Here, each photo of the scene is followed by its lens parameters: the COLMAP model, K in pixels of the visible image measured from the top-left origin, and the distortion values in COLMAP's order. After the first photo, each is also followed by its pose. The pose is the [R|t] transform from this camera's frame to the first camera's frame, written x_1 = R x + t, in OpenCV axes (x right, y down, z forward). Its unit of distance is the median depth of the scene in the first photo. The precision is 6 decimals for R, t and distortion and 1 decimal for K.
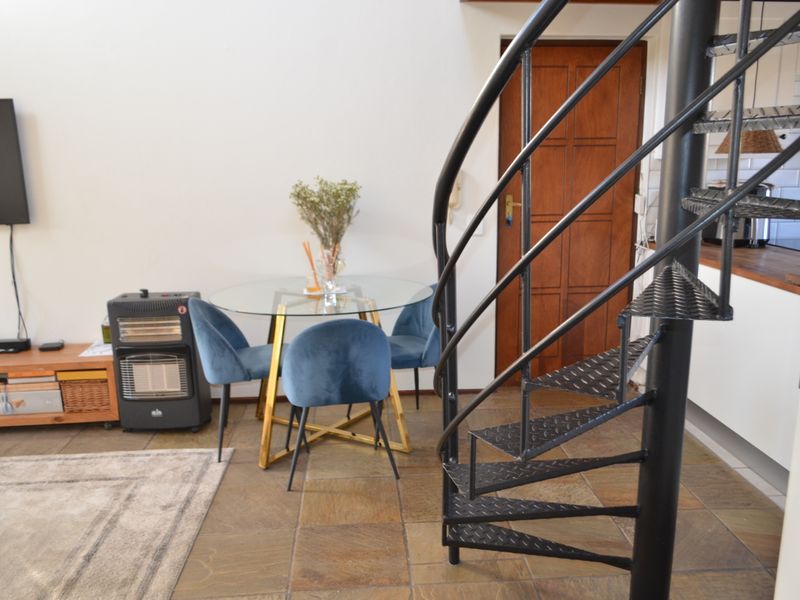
lens RADIAL K [[699.5, 0, 403.6], [0, 699.5, 310.6], [0, 0, 1]] dist [-0.008904, -0.004588]
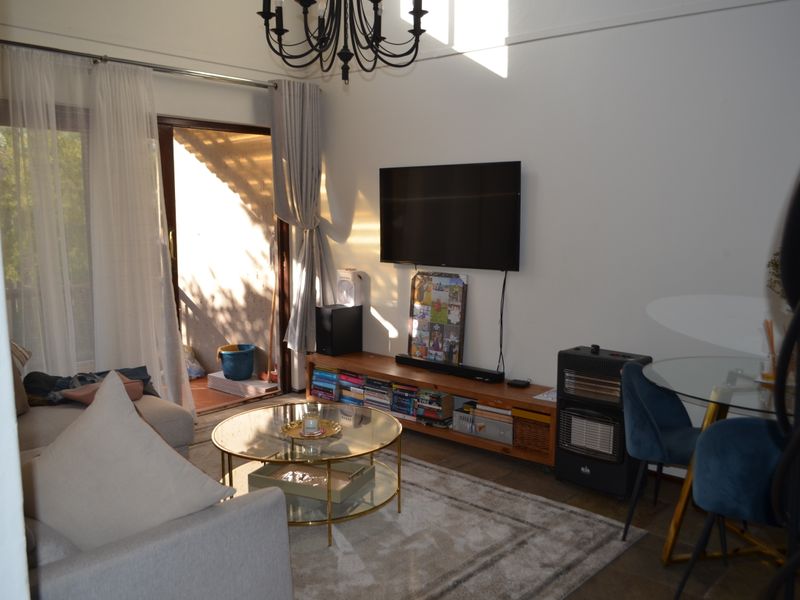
lens RADIAL K [[699.5, 0, 403.6], [0, 699.5, 310.6], [0, 0, 1]] dist [-0.008904, -0.004588]
pose [[0.699565, 0.119688, -0.704474, 0.145570], [-0.169883, 0.985463, -0.001271, -0.033269], [0.694081, 0.120567, 0.709729, 0.094136]]
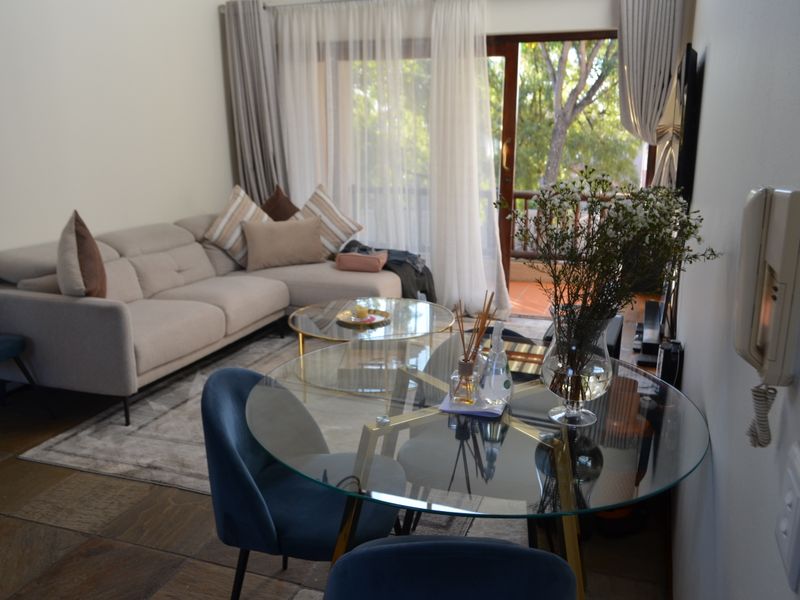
lens RADIAL K [[693.2, 0, 400.0], [0, 693.2, 300.0], [0, 0, 1]] dist [-0.001671, 0.001760]
pose [[-0.376284, 0.236621, -0.895780, 0.337612], [-0.198874, 0.923674, 0.327529, -0.237175], [0.904909, 0.301392, -0.300505, 1.058505]]
